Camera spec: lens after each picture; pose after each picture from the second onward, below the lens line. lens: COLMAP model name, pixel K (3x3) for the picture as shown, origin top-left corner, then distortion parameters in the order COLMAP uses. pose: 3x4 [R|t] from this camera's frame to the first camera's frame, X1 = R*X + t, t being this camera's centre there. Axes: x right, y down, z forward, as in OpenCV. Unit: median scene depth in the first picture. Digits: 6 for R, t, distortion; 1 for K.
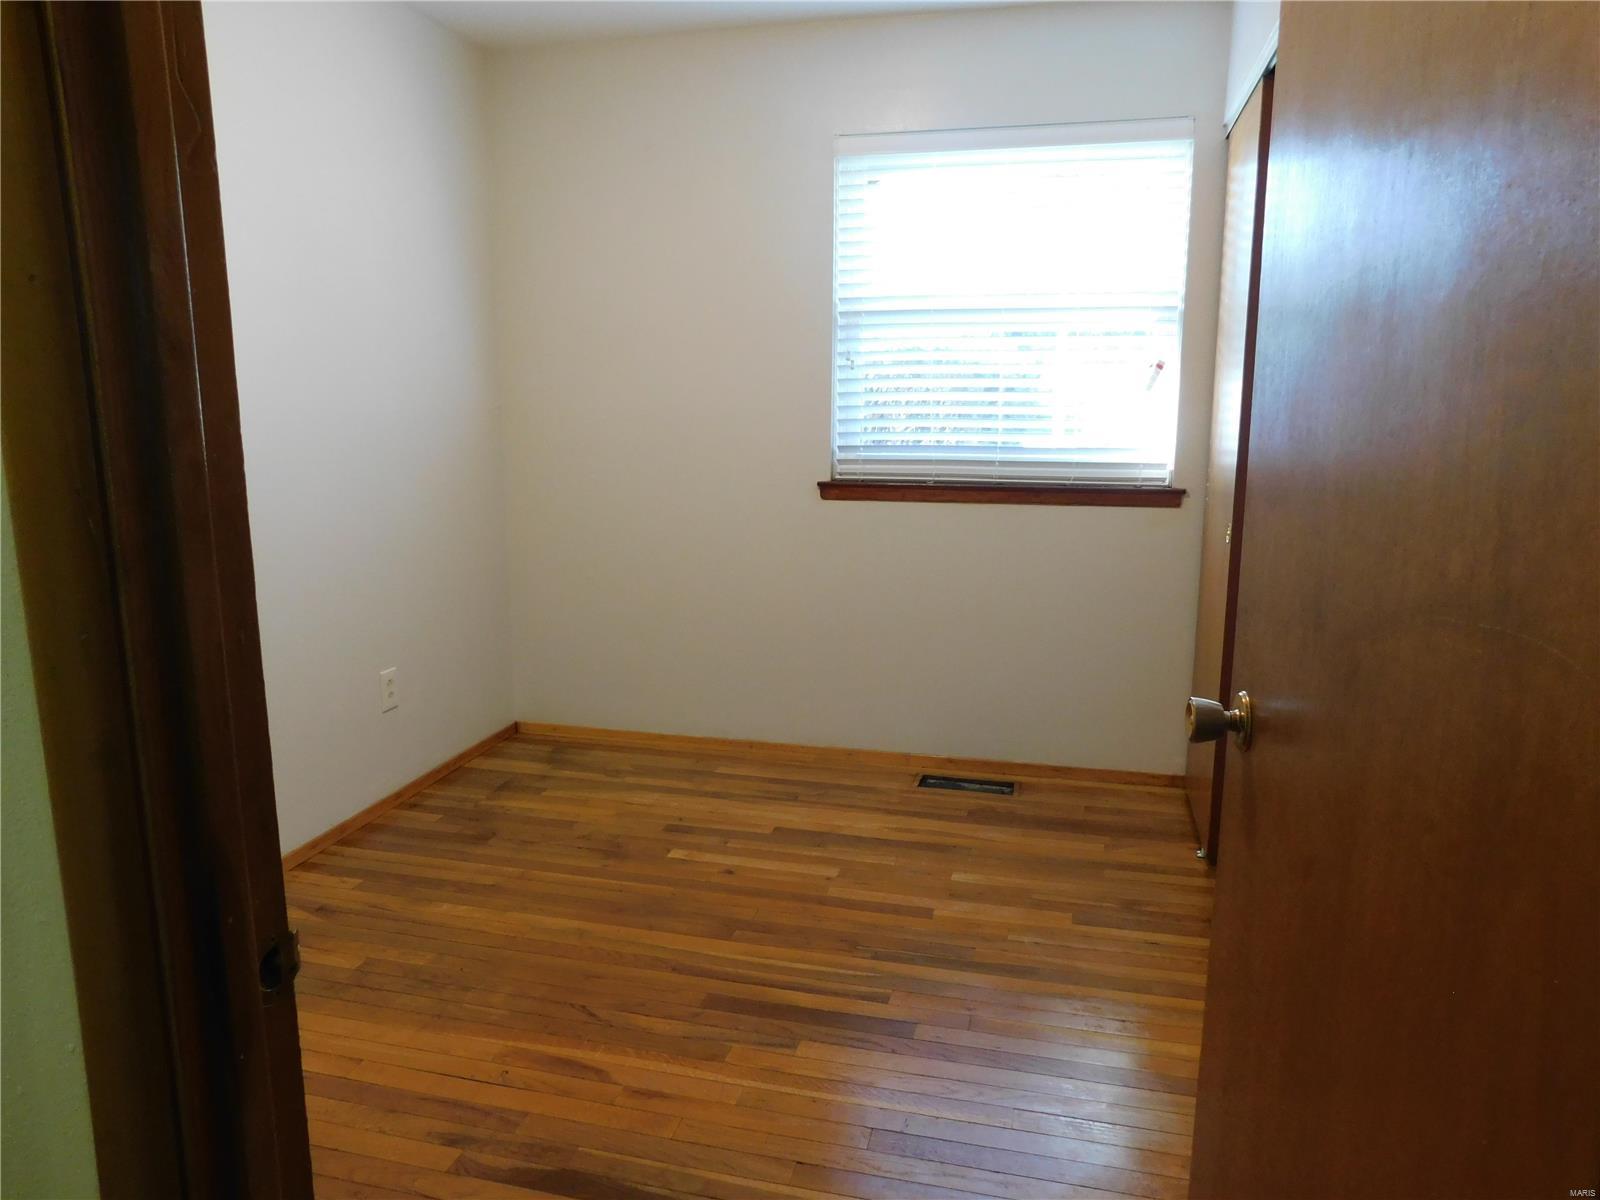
lens RADIAL K [[1052.1, 0, 800.7], [0, 1052.1, 595.5], [0, 0, 1]] dist [-0.079770, 0.061270]
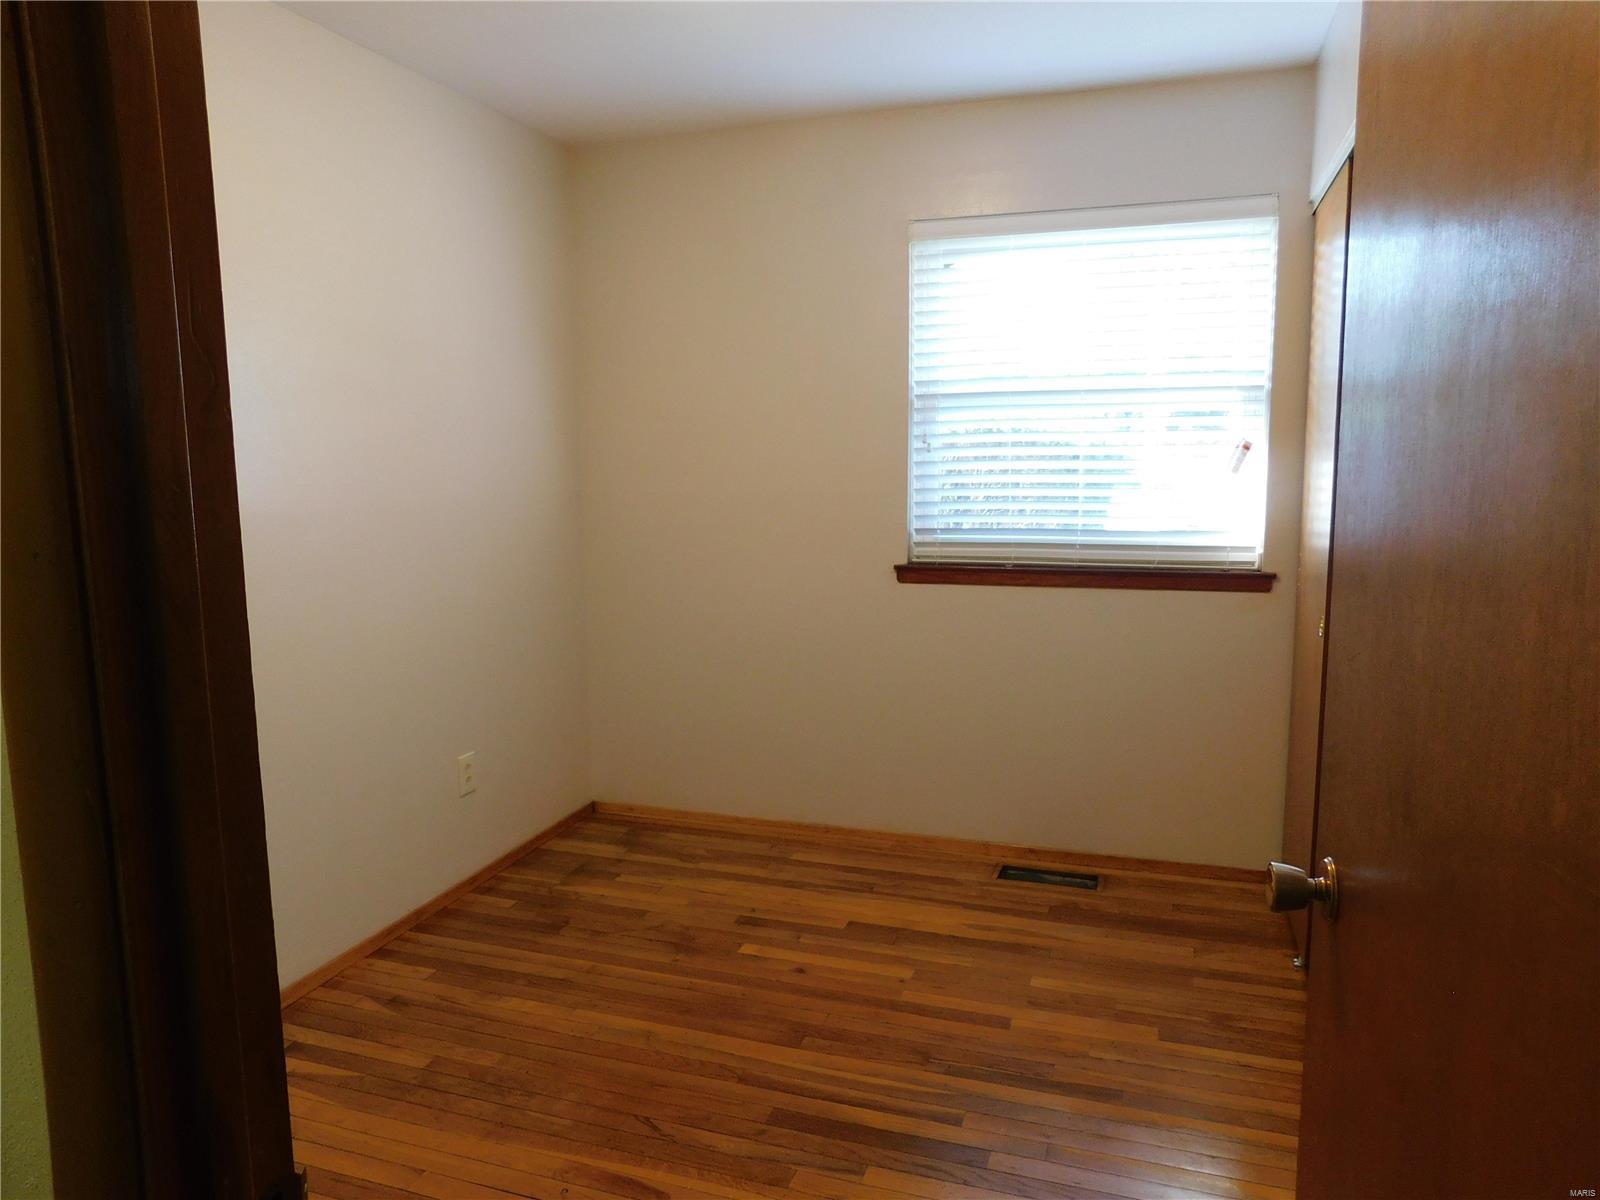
lens RADIAL K [[1052.1, 0, 800.7], [0, 1052.1, 595.5], [0, 0, 1]] dist [-0.079770, 0.061270]
pose [[0.996615, -0.000897, -0.082201, 0.010379], [-0.003270, 0.998717, -0.050542, -0.031653], [0.082141, 0.050640, 0.995333, 0.010103]]
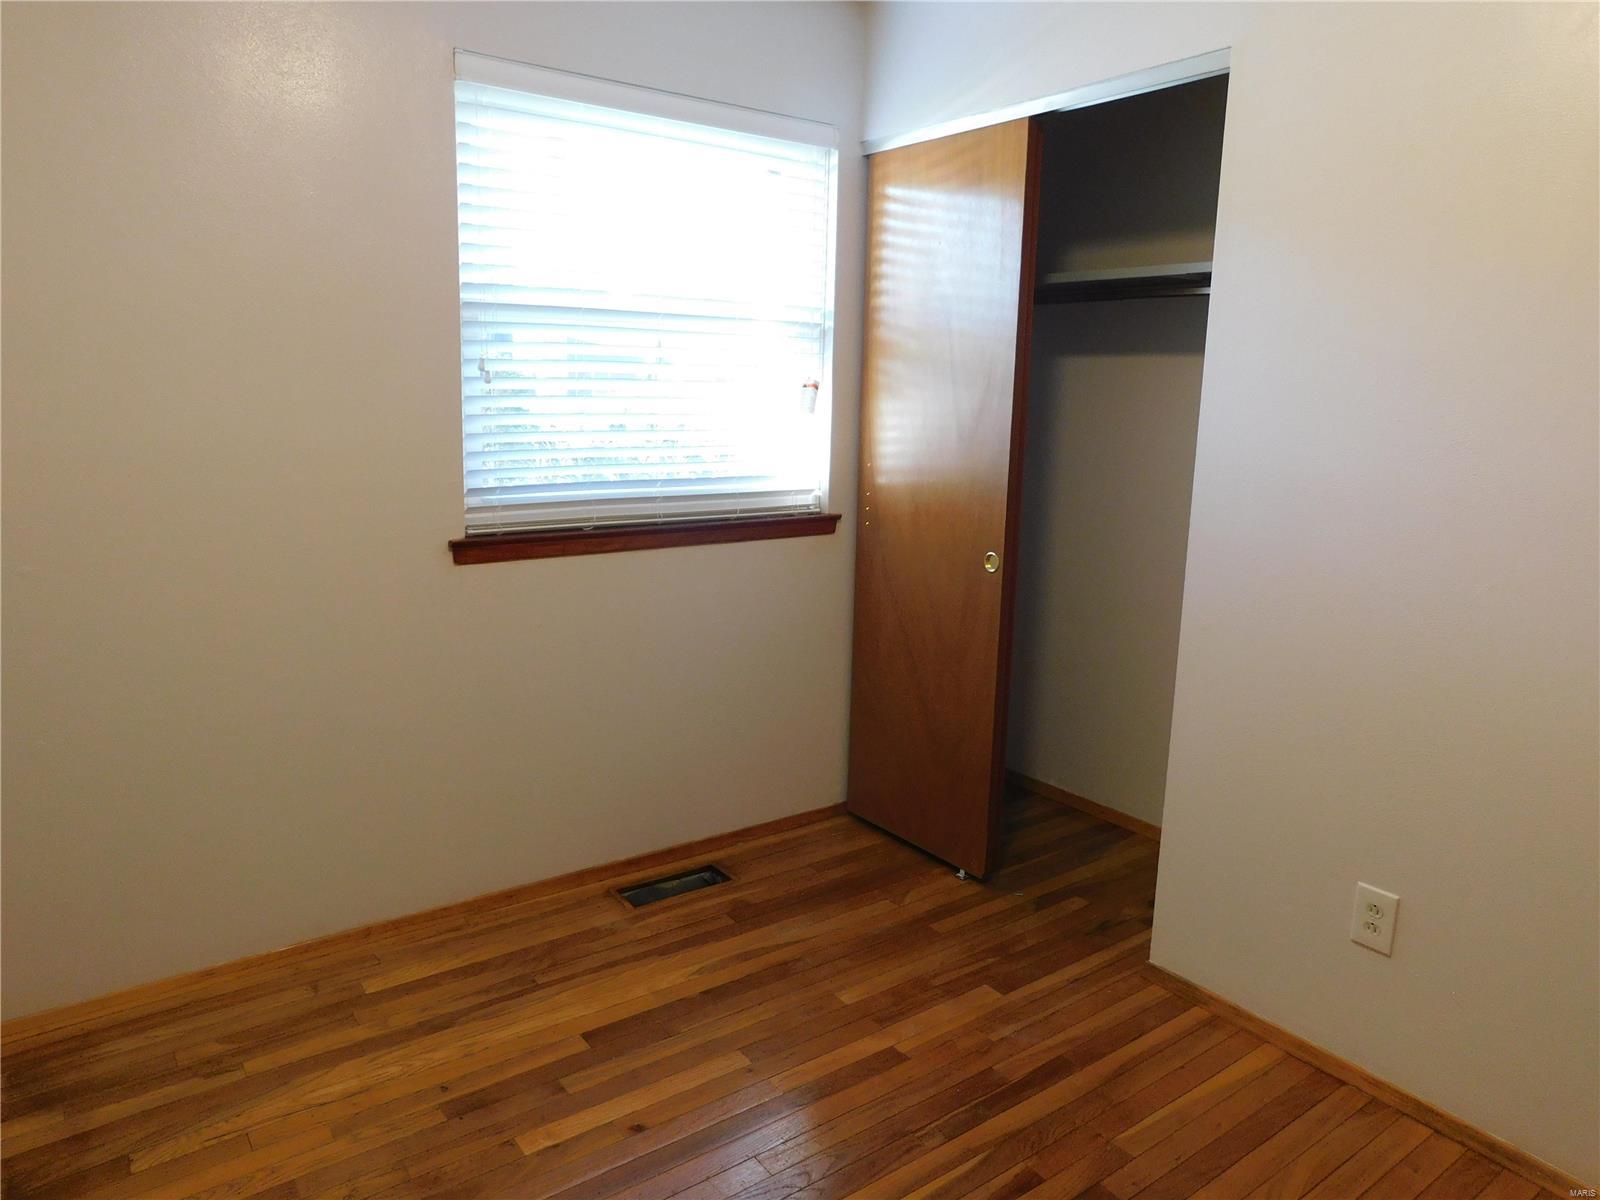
lens RADIAL K [[1049.0, 0, 802.7], [0, 1049.0, 601.0], [0, 0, 1]] dist [-0.074912, 0.057549]
pose [[0.637443, -0.136783, 0.758259, -0.399242], [0.121468, 0.989650, 0.076410, -0.100555], [-0.760863, 0.043397, 0.647460, 0.397936]]
